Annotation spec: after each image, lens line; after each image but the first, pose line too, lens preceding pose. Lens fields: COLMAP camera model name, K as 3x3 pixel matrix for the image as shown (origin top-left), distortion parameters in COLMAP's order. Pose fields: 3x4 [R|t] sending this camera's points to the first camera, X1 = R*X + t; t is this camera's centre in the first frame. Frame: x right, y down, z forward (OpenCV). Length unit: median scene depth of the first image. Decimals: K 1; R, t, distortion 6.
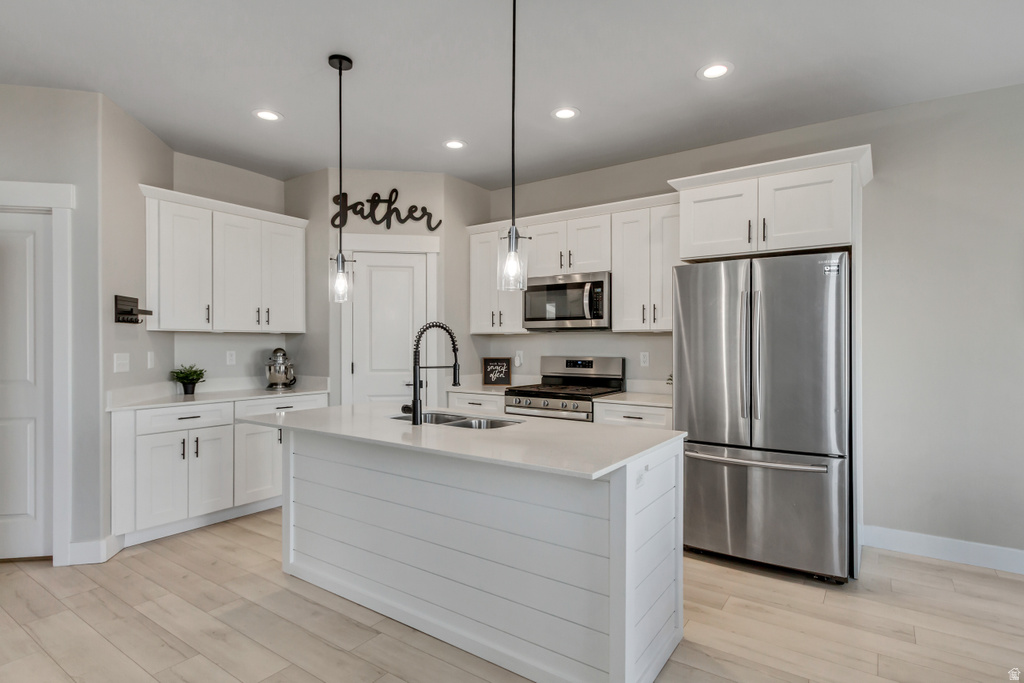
lens RADIAL K [[528.9, 0, 509.9], [0, 528.9, 347.3], [0, 0, 1]] dist [0.011516, -0.001357]
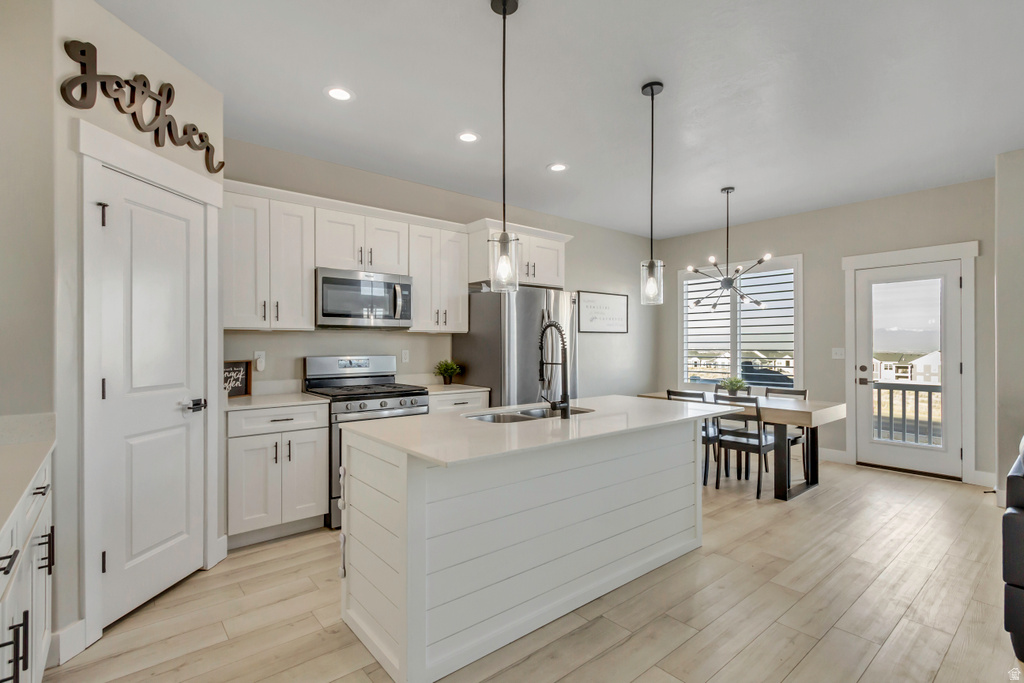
lens RADIAL K [[472.9, 0, 506.5], [0, 472.9, 346.2], [0, 0, 1]] dist [0.012102, -0.006077]
pose [[0.271779, -0.007330, 0.962332, -0.669628], [0.006344, 0.999963, 0.005825, -0.003375], [-0.962339, 0.004522, 0.271815, 0.514362]]
